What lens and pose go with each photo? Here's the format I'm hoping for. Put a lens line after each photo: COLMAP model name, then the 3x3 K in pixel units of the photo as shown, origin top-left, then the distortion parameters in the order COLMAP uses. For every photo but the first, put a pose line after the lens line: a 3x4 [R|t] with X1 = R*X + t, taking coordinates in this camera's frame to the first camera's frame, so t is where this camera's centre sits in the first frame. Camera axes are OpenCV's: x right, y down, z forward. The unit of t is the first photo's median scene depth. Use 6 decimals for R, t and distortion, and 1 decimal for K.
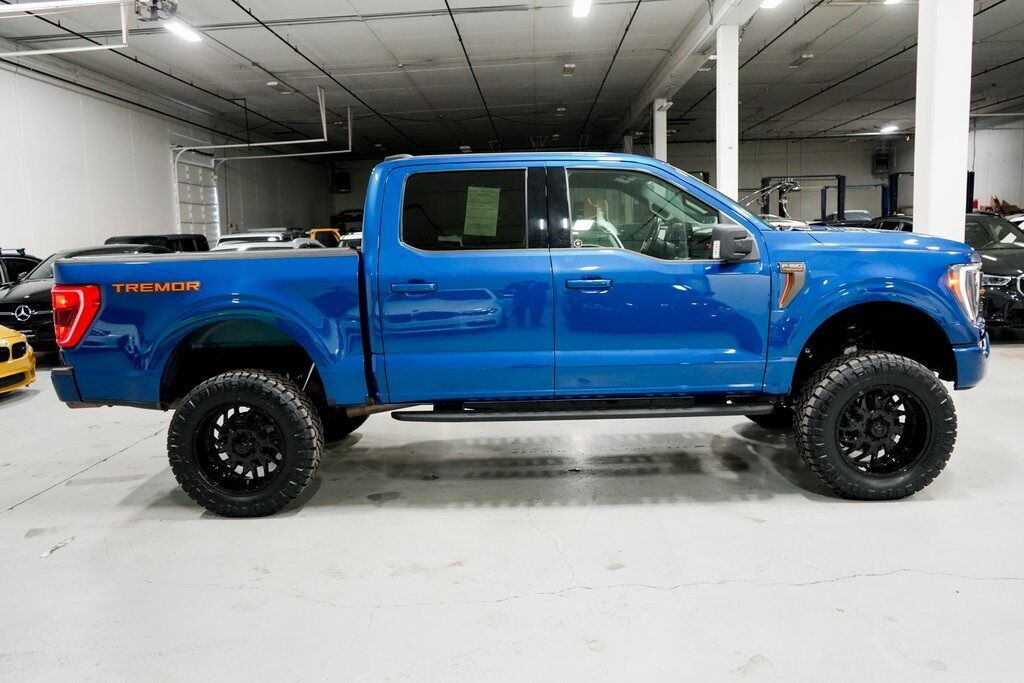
lens RADIAL K [[829.9, 0, 512.9], [0, 829.9, 337.2], [0, 0, 1]] dist [-0.004761, 0.017134]
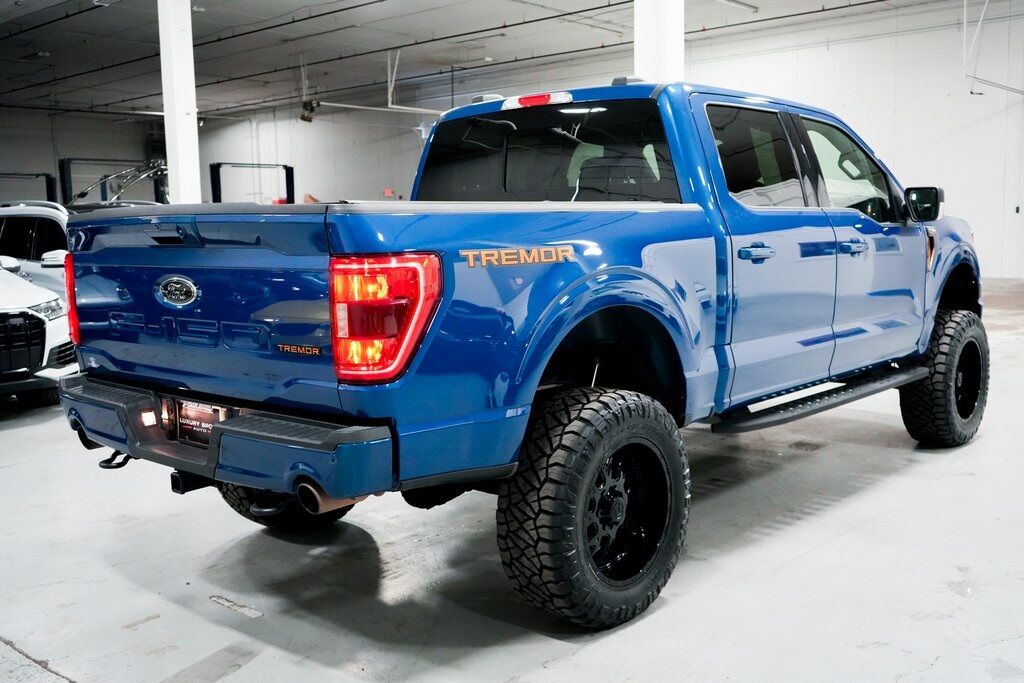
lens RADIAL K [[1042.3, 0, 513.2], [0, 1042.3, 338.8], [0, 0, 1]] dist [-0.000646, 0.000000]
pose [[0.642848, -0.069158, 0.762866, -0.952389], [0.093943, 0.995516, 0.011085, -0.012075], [-0.760211, 0.064540, 0.646462, 0.534501]]
